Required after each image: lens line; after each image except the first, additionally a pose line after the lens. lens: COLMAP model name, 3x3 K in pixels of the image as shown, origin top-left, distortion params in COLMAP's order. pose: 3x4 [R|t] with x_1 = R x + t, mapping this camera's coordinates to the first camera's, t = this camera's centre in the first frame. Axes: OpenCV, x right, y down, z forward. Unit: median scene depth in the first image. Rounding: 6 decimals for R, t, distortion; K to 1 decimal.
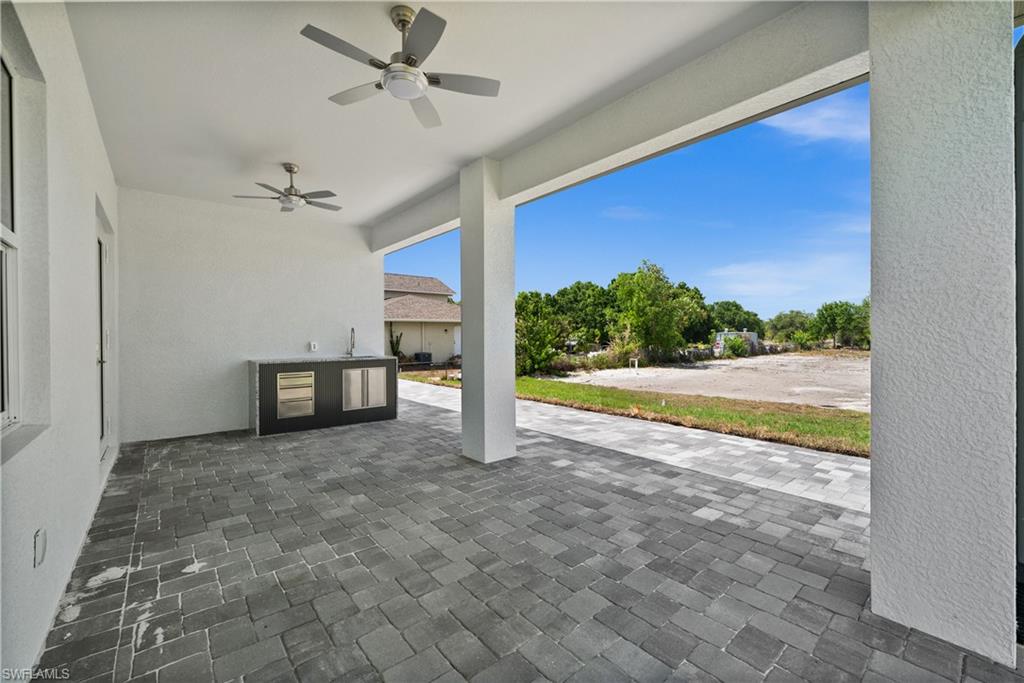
lens RADIAL K [[412.2, 0, 512.0], [0, 412.2, 341.5], [0, 0, 1]] dist [0.000052, 0.000004]
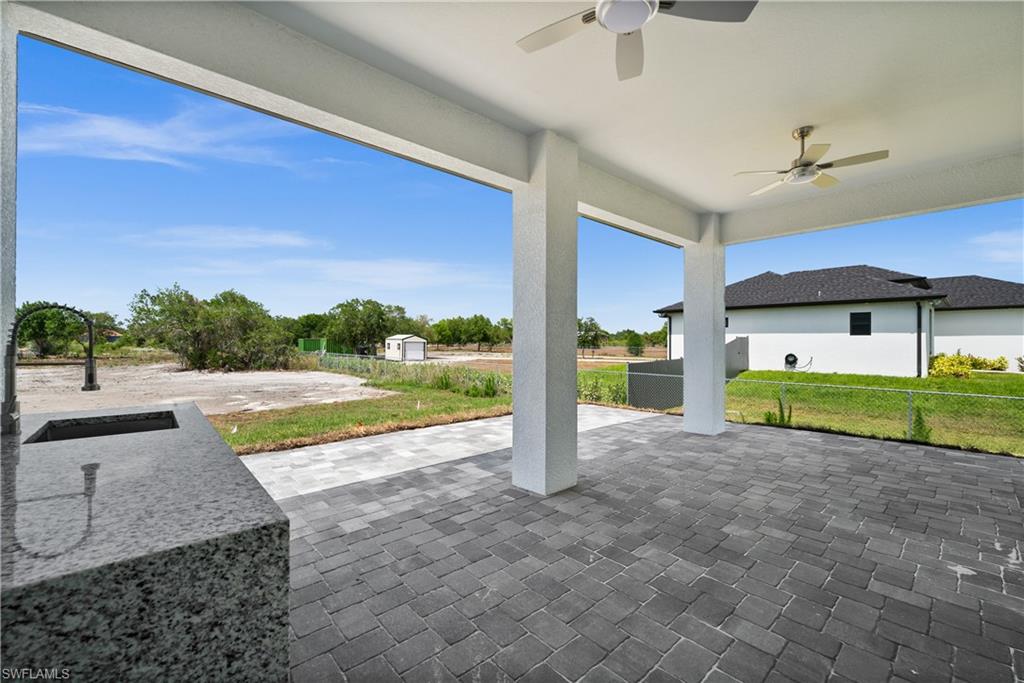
lens RADIAL K [[412.2, 0, 512.0], [0, 412.2, 341.5], [0, 0, 1]] dist [0.000052, 0.000004]
pose [[-0.026489, 0.008360, 0.999614, -1.004624], [0.010391, 0.999913, -0.008087, -0.009671], [-0.999595, 0.010173, -0.026574, 1.214818]]
